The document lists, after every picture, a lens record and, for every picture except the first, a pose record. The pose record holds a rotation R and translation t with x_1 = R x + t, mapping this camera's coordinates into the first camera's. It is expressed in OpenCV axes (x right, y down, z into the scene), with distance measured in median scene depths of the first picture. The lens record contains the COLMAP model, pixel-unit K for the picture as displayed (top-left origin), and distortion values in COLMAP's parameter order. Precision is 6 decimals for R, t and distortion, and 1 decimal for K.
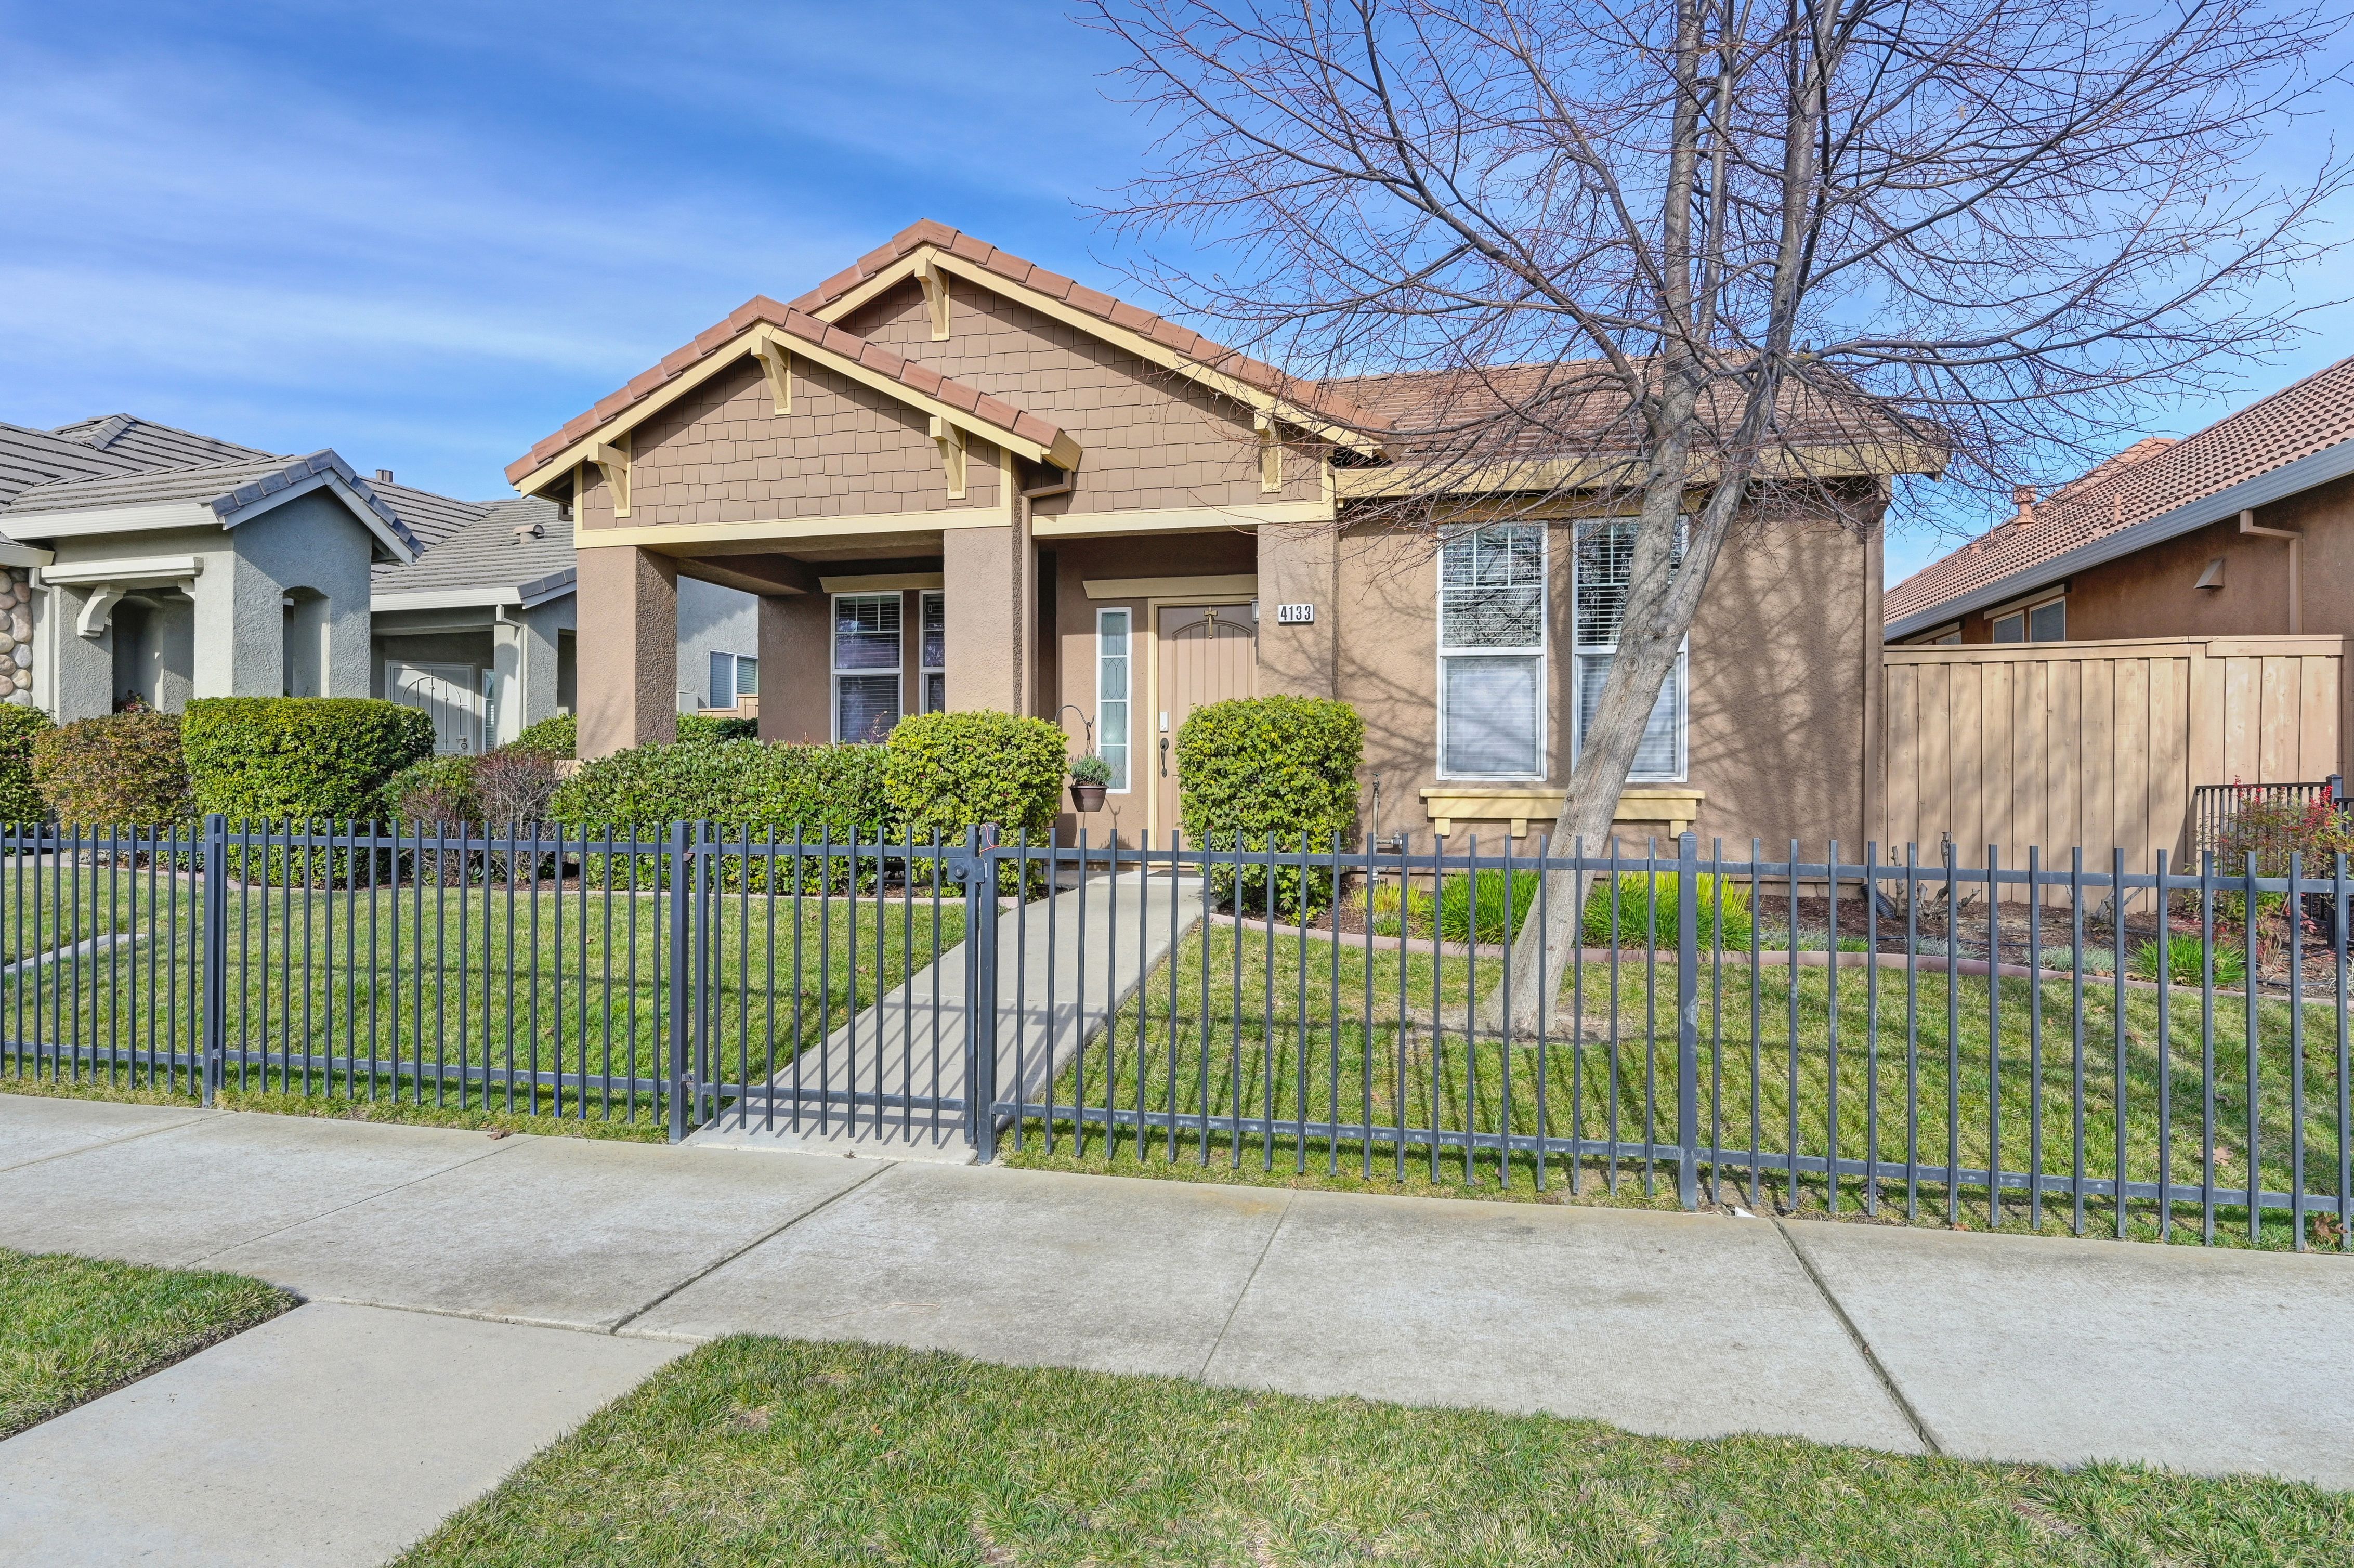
lens RADIAL K [[1349.4, 0, 1166.6], [0, 1349.4, 756.6], [0, 0, 1]] dist [-0.002609, 0.000046]
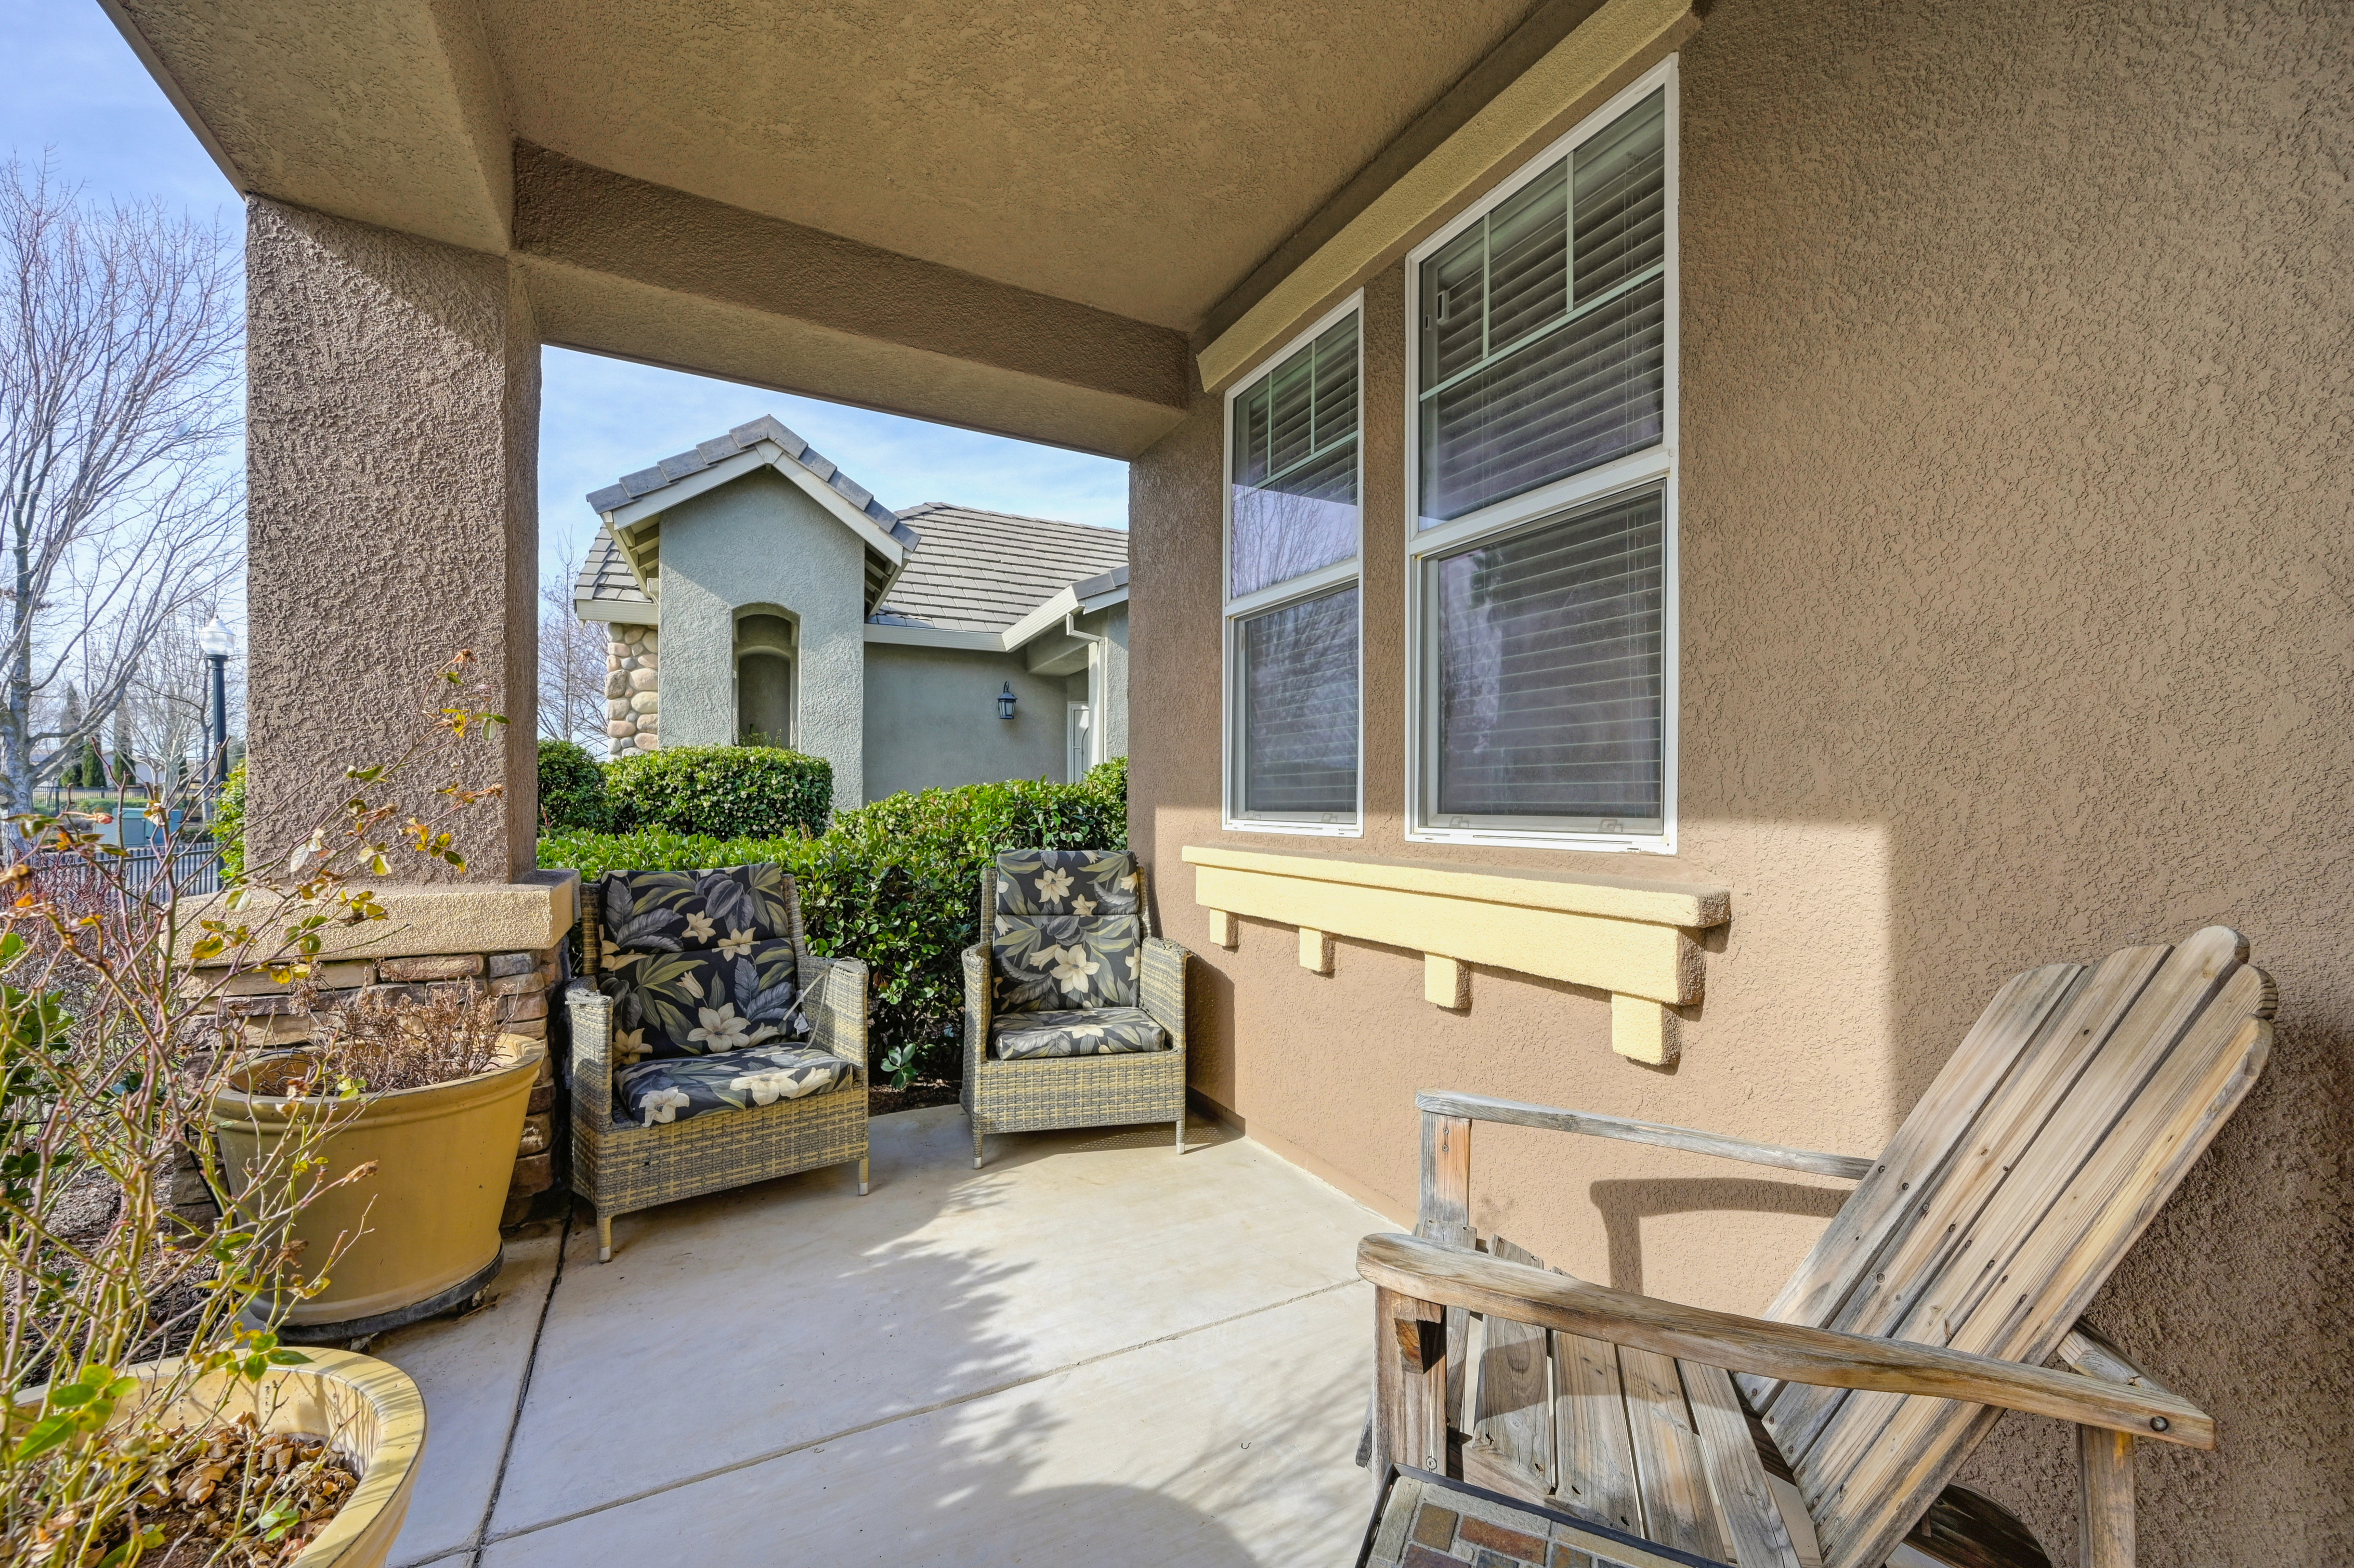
lens RADIAL K [[927.8, 0, 1184.8], [0, 927.8, 784.0], [0, 0, 1]] dist [0.000691, 0.000401]
pose [[0.683248, -0.006700, -0.730155, -0.103853], [0.007954, 0.999967, -0.001733, -0.021757], [0.730143, -0.004623, 0.683279, 1.121754]]
